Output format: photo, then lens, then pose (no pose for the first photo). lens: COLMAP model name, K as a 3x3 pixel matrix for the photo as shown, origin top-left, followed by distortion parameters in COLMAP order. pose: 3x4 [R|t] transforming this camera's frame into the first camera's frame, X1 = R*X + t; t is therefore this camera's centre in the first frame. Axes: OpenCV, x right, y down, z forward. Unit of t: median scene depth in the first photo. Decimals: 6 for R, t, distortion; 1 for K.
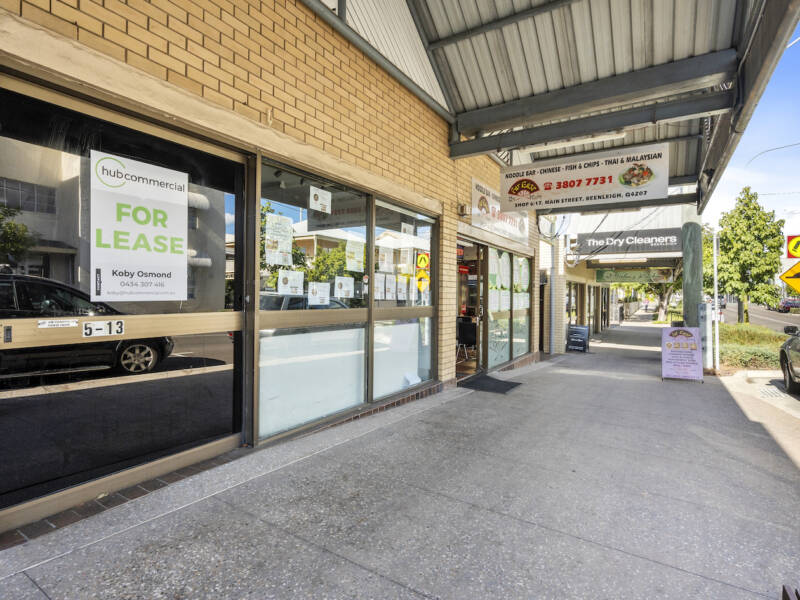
lens RADIAL K [[408.6, 0, 399.0], [0, 408.6, 299.8], [0, 0, 1]] dist [-0.019692, -0.000031]
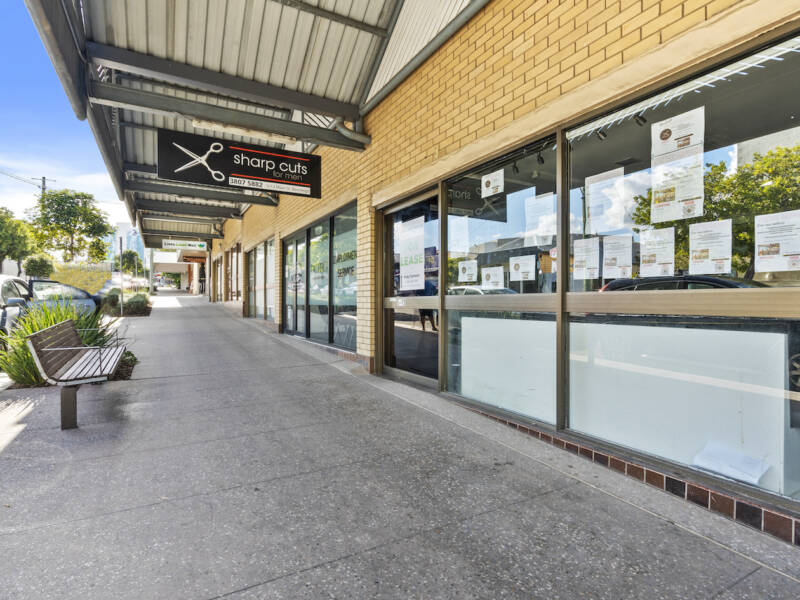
lens RADIAL K [[408.6, 0, 399.0], [0, 408.6, 299.8], [0, 0, 1]] dist [-0.019692, -0.000031]
pose [[-0.453193, -0.016088, -0.891267, 0.790658], [-0.014303, 0.999840, -0.010775, 0.051108], [0.891298, 0.007864, -0.453351, 1.252357]]
